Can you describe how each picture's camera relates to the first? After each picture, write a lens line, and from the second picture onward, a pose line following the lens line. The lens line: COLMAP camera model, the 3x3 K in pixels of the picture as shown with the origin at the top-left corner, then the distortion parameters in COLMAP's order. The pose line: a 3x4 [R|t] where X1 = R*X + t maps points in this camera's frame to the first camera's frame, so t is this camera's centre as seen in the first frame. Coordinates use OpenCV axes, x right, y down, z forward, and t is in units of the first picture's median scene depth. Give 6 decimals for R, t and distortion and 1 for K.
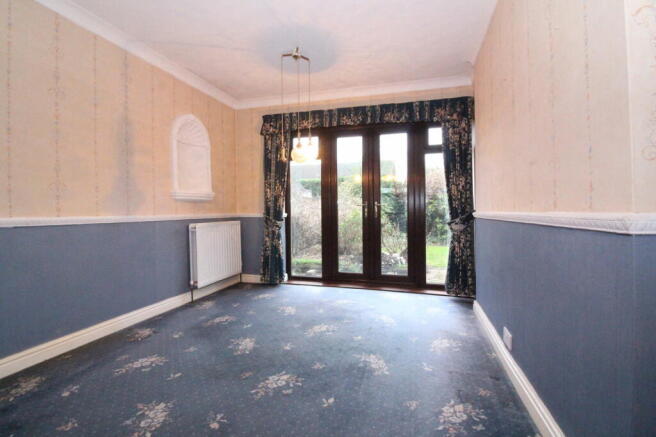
lens RADIAL K [[305.6, 0, 328.4], [0, 305.6, 216.1], [0, 0, 1]] dist [-0.018849, -0.000712]
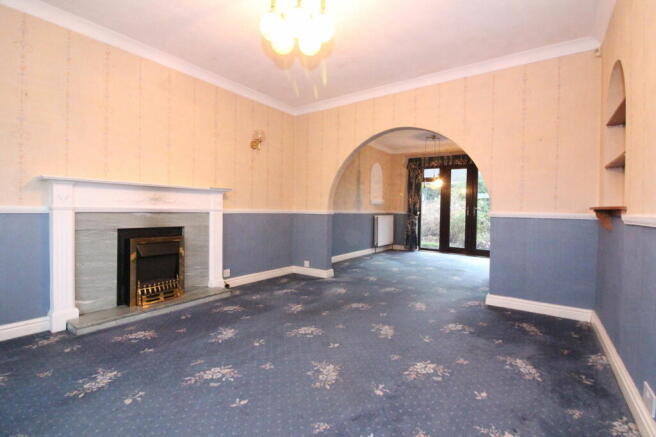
lens RADIAL K [[305.6, 0, 326.4], [0, 305.6, 214.9], [0, 0, 1]] dist [-0.018849, -0.000712]
pose [[0.946334, 0.032961, -0.321505, -0.080396], [-0.034922, 0.999390, -0.000333, 0.028268], [0.321298, 0.011543, 0.946908, -0.892911]]
